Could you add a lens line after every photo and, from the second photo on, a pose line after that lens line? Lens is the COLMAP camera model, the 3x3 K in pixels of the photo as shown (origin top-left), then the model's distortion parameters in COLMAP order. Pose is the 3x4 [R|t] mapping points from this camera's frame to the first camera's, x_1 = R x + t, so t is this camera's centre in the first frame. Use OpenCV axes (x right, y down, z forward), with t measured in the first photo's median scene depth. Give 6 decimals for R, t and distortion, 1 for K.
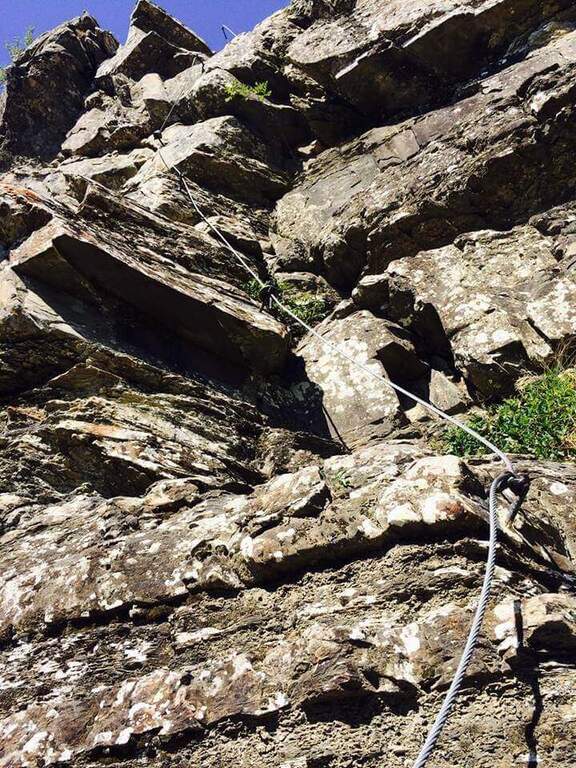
lens RADIAL K [[688.6, 0, 285.3], [0, 688.6, 388.3], [0, 0, 1]] dist [0.070181, -0.030847]
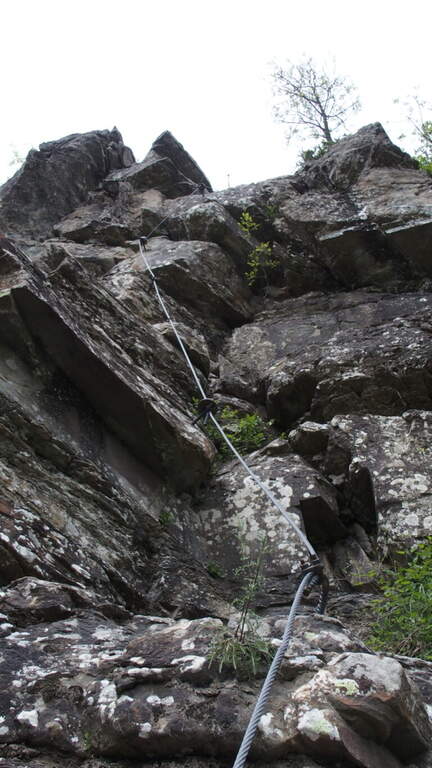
lens RADIAL K [[650.2, 0, 210.1], [0, 650.2, 377.1], [0, 0, 1]] dist [-0.026960, 0.020445]
pose [[0.956417, 0.291760, -0.011923, -0.021204], [-0.288092, 0.936159, -0.201517, 0.001751], [-0.047633, 0.196169, 0.979412, 0.106104]]
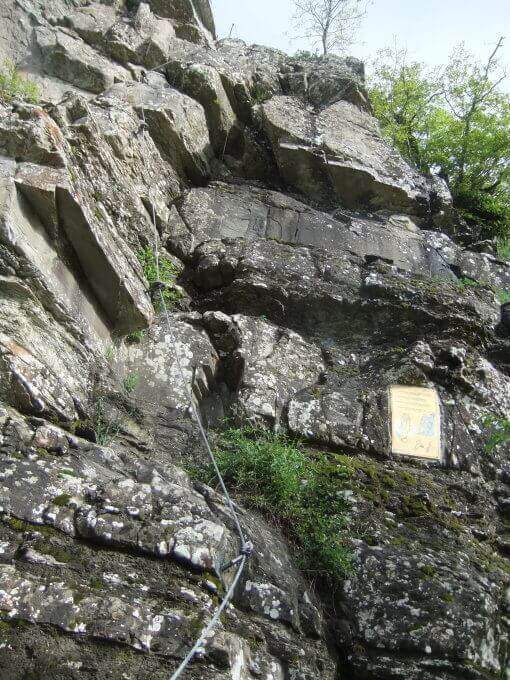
lens RADIAL K [[572.3, 0, 254.1], [0, 572.3, 344.3], [0, 0, 1]] dist [-0.072712, 0.057927]
pose [[0.752073, 0.544471, 0.371400, -0.230878], [-0.589227, 0.807920, 0.008757, -0.161666], [-0.295294, -0.225425, 0.928432, -0.125527]]
